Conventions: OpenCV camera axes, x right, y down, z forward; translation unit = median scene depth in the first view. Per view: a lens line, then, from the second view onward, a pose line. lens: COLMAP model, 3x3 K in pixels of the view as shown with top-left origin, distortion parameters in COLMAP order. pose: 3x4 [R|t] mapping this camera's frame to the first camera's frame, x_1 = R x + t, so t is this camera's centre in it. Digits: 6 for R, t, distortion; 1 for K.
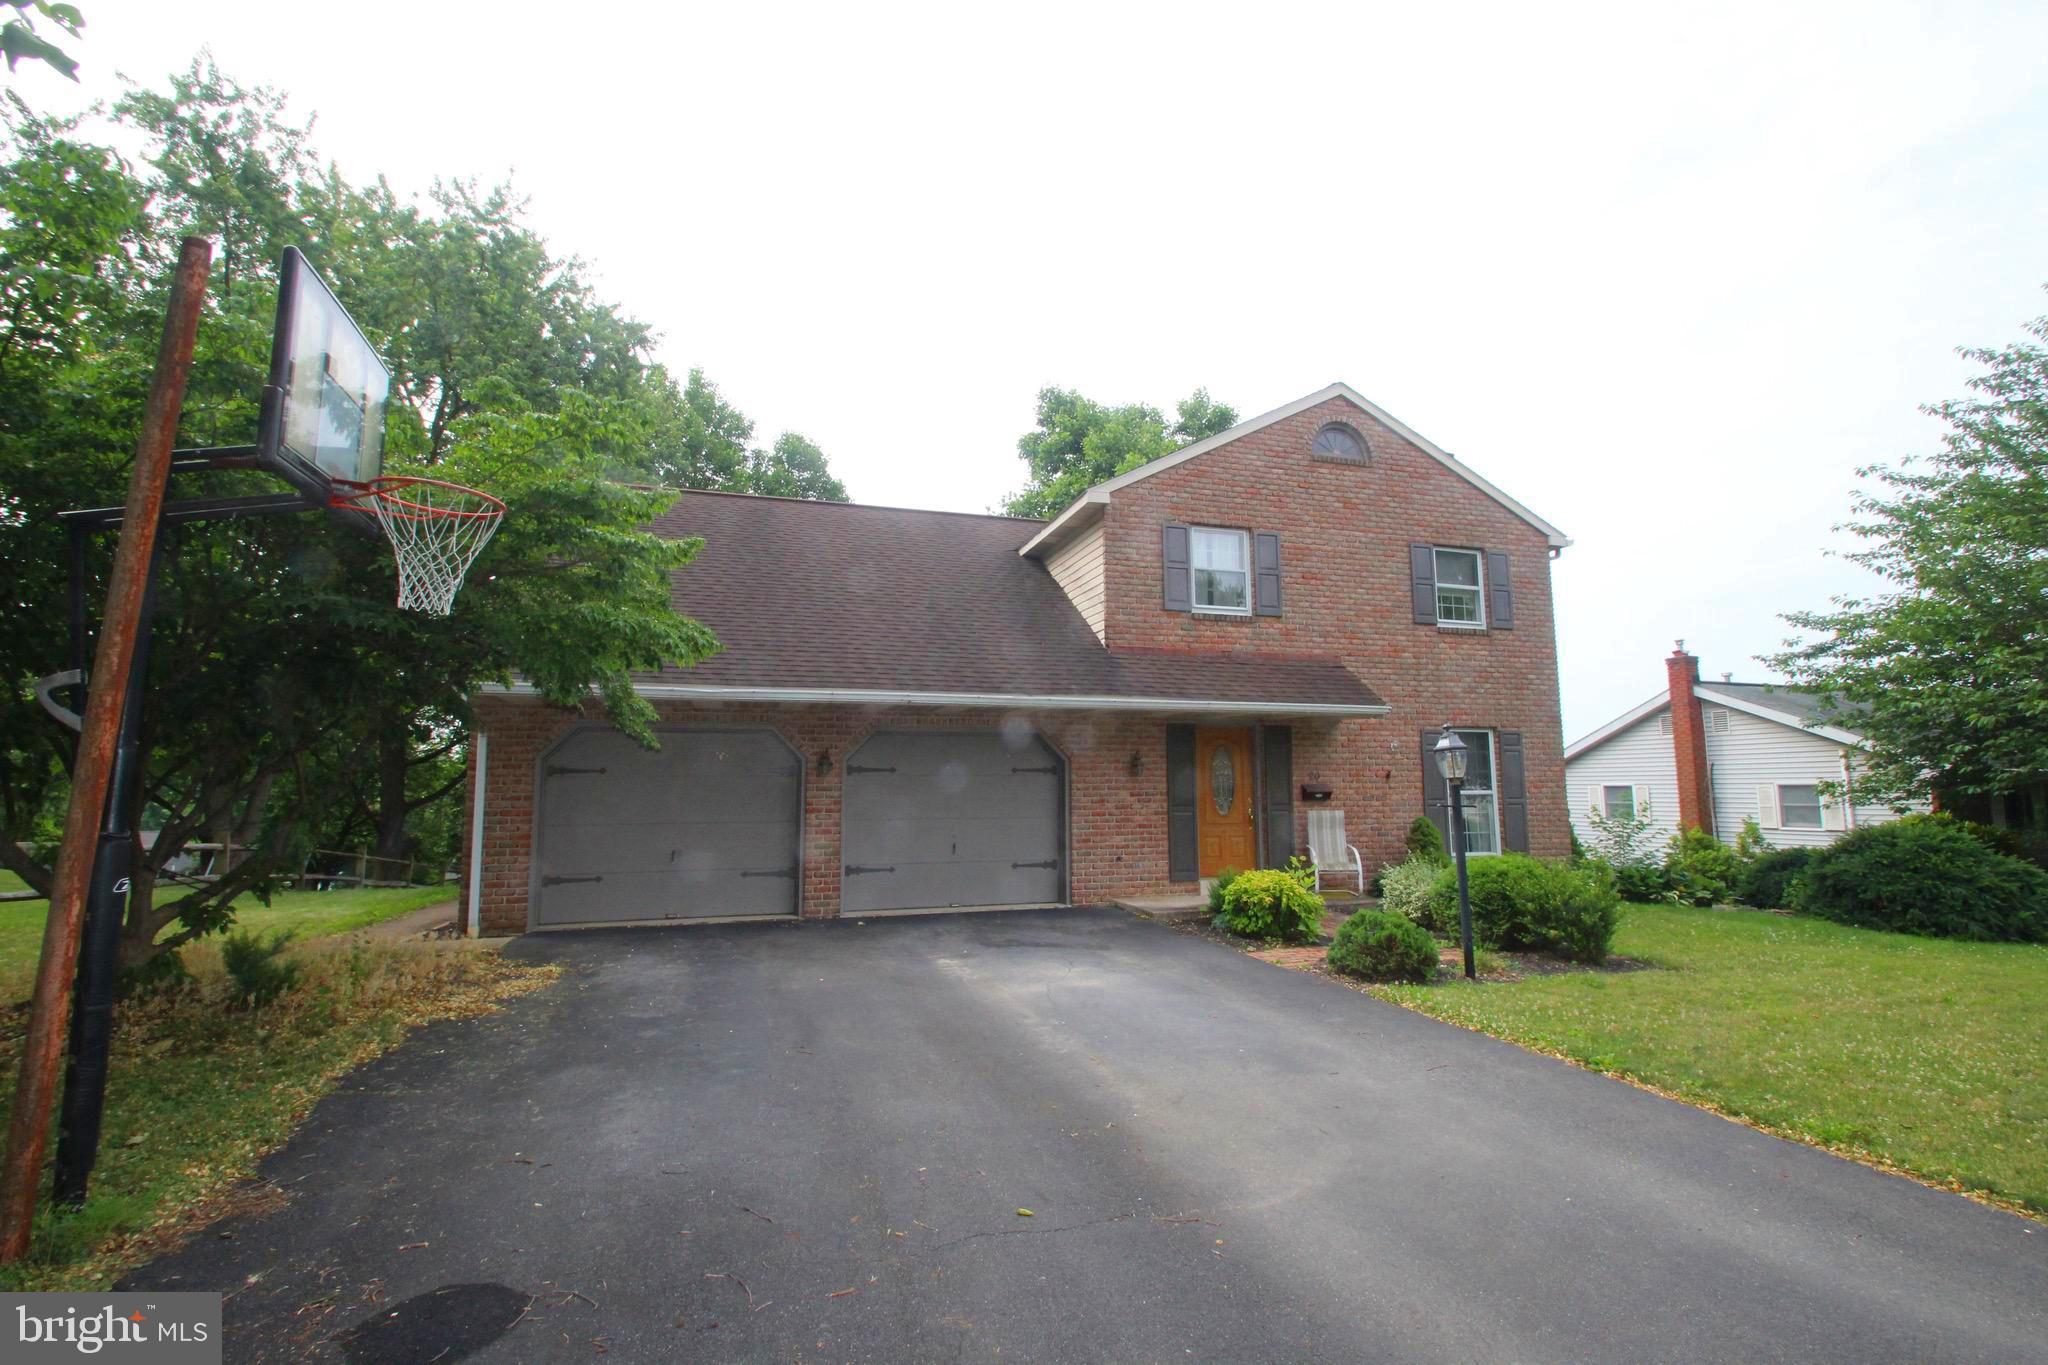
lens RADIAL K [[971.2, 0, 1026.4], [0, 971.2, 678.7], [0, 0, 1]] dist [0.001590, -0.005510]
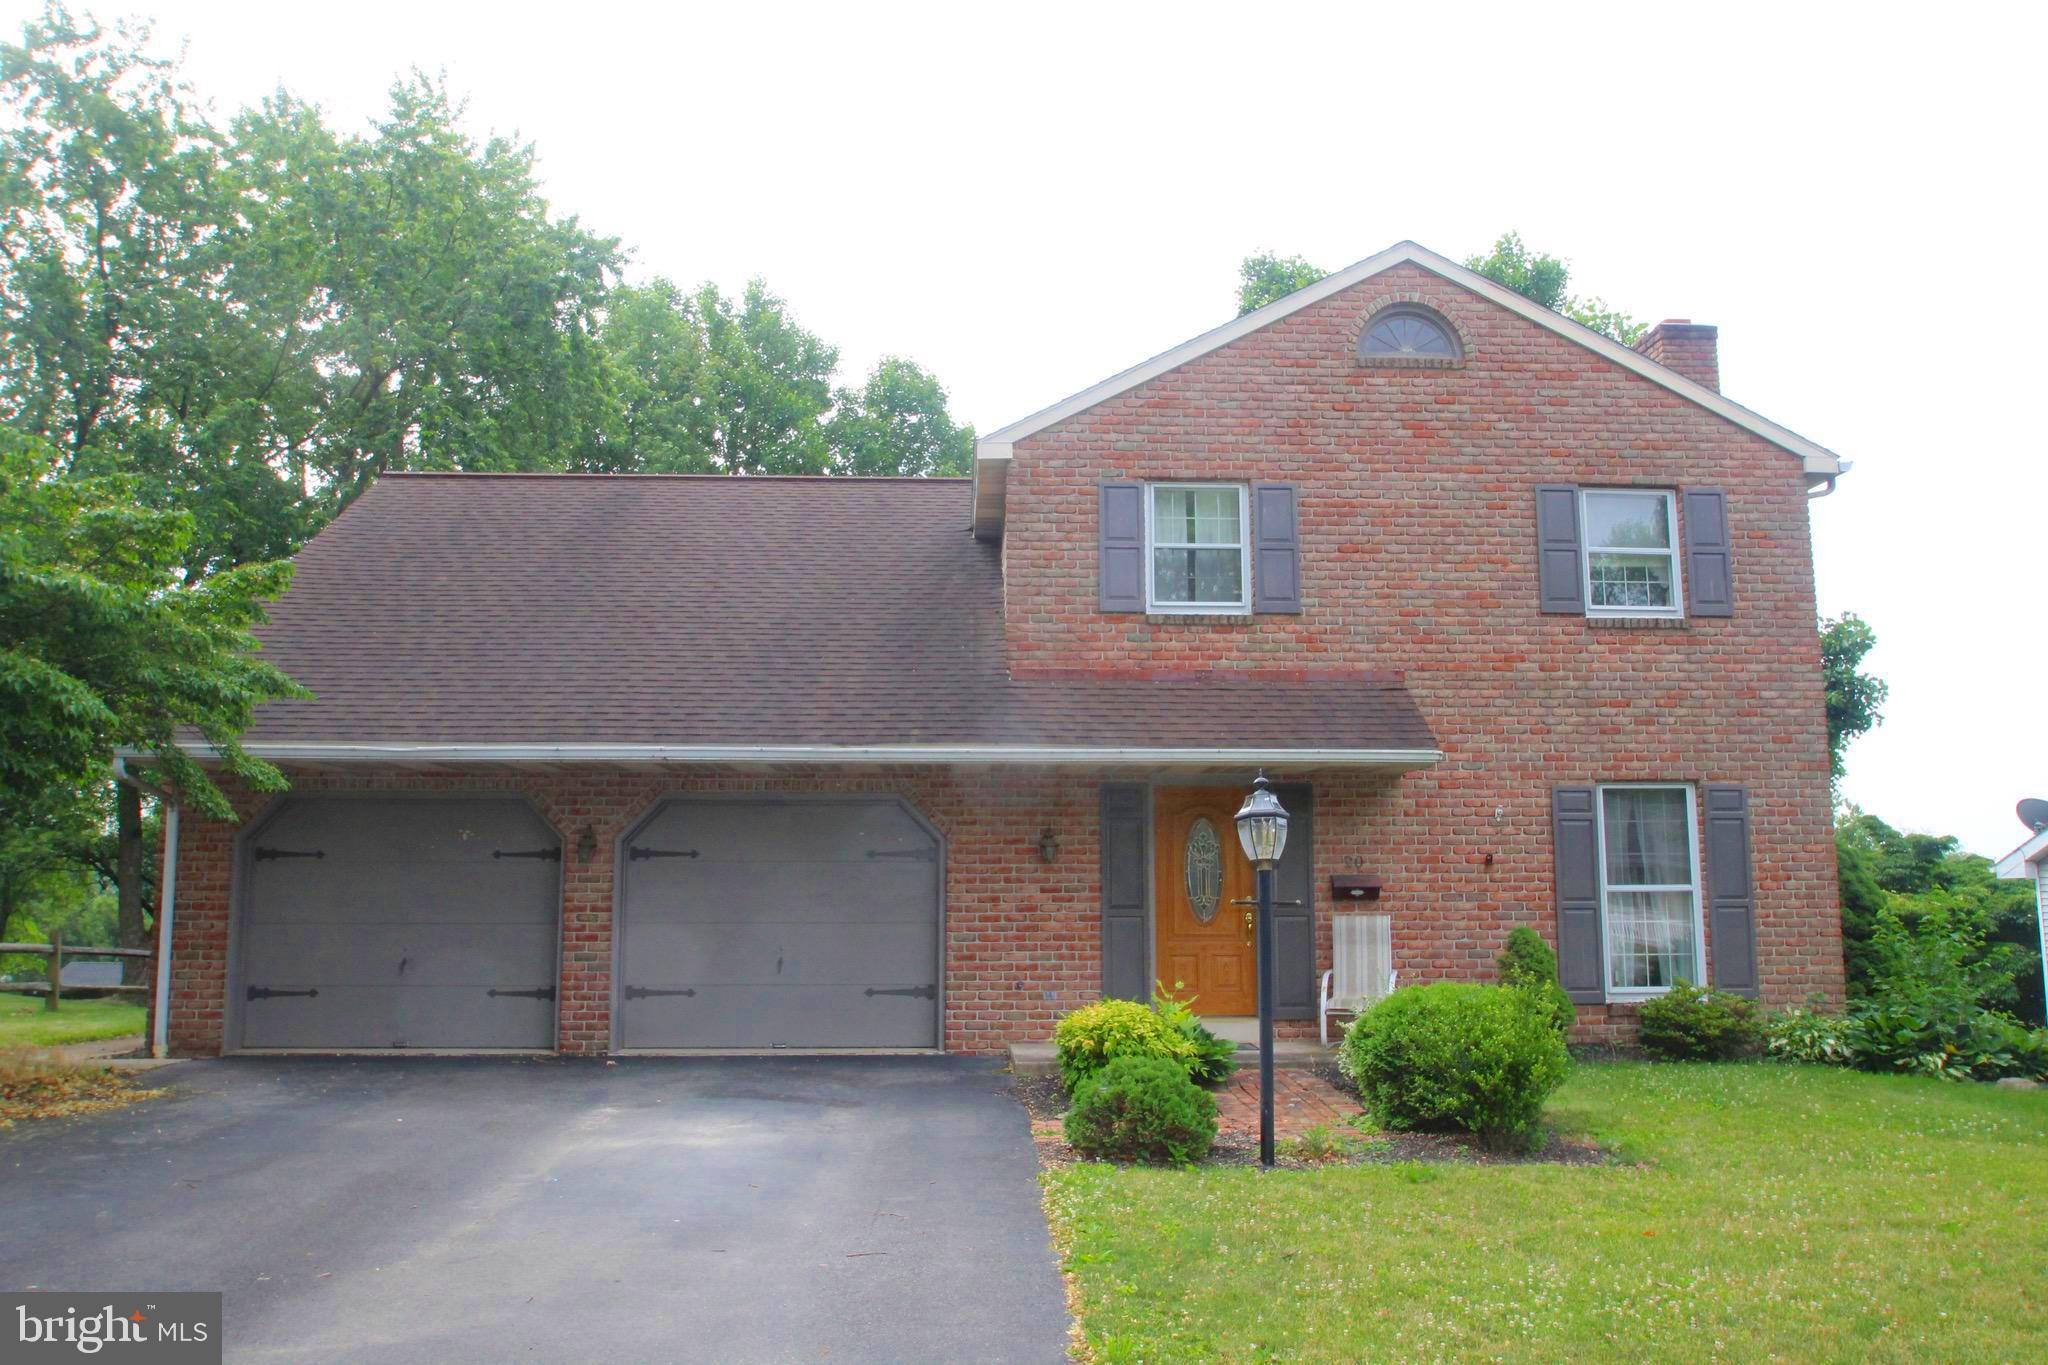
lens RADIAL K [[1556.5, 0, 1025.6], [0, 1556.5, 683.8], [0, 0, 1]] dist [-0.056152, 0.023648]
pose [[0.964918, -0.032258, -0.260563, 0.358458], [0.026600, 0.999328, -0.025213, 0.003641], [0.261201, 0.017397, 0.965128, -0.037764]]
